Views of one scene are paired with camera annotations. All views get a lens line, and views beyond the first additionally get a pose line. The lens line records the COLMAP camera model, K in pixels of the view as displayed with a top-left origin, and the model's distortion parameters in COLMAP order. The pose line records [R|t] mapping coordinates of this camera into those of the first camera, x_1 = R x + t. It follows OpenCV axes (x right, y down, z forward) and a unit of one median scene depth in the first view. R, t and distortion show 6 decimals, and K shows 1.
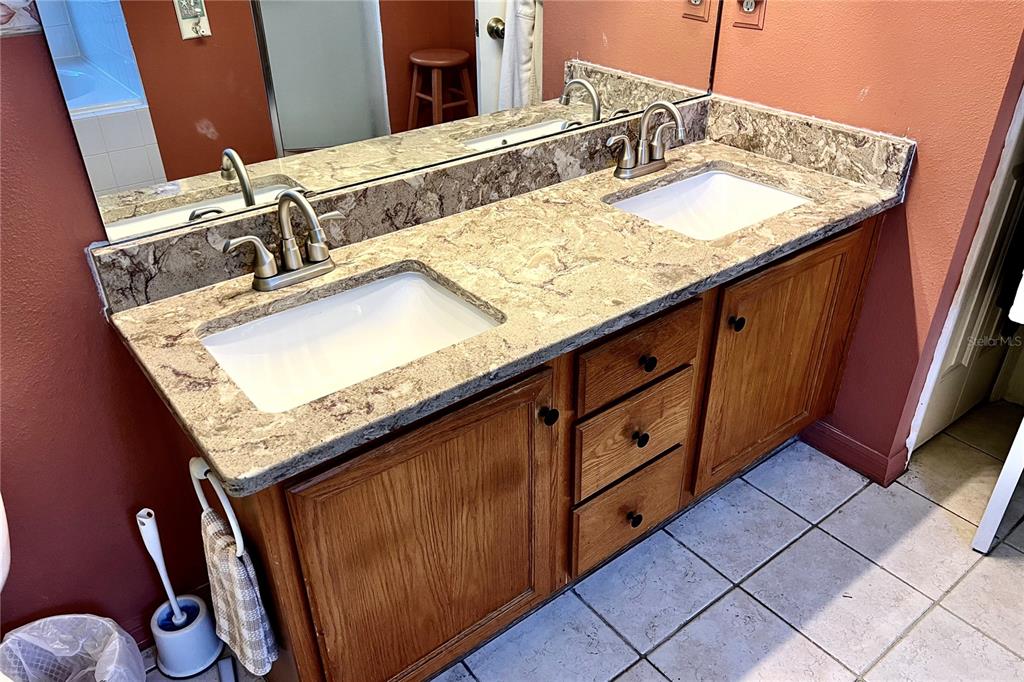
lens RADIAL K [[765.5, 0, 512.0], [0, 765.5, 341.0], [0, 0, 1]] dist [0.063217, -0.083587]
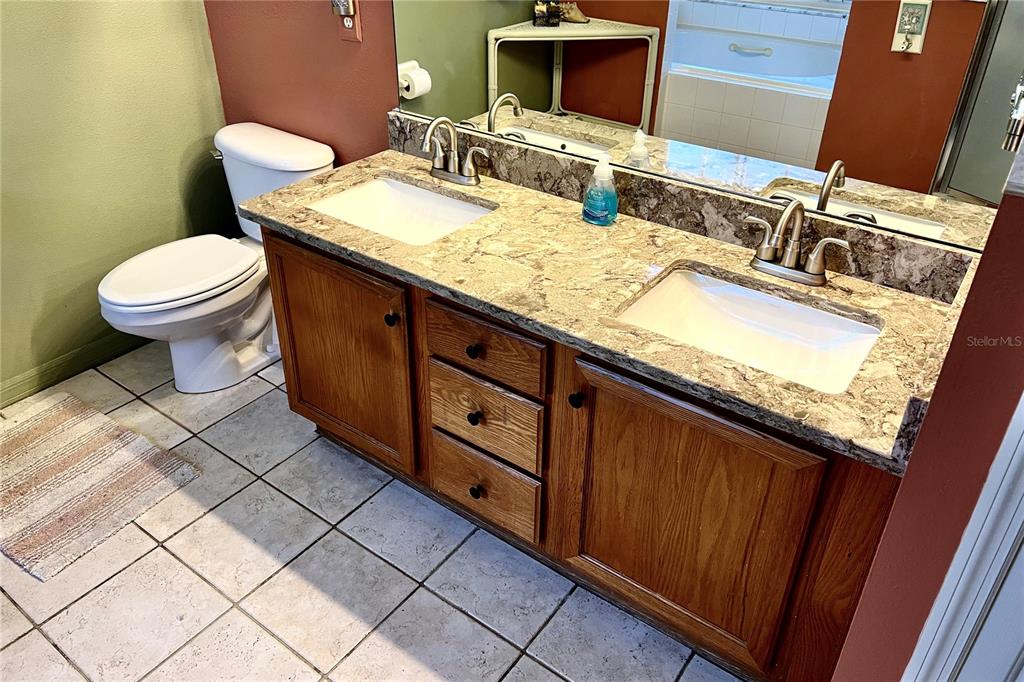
lens RADIAL K [[765.1, 0, 514.2], [0, 765.1, 322.7], [0, 0, 1]] dist [0.078966, -0.133587]
pose [[0.269180, 0.510123, -0.816894, 0.989292], [-0.516811, 0.792244, 0.324432, -0.363990], [0.812680, 0.334849, 0.476893, 0.444234]]
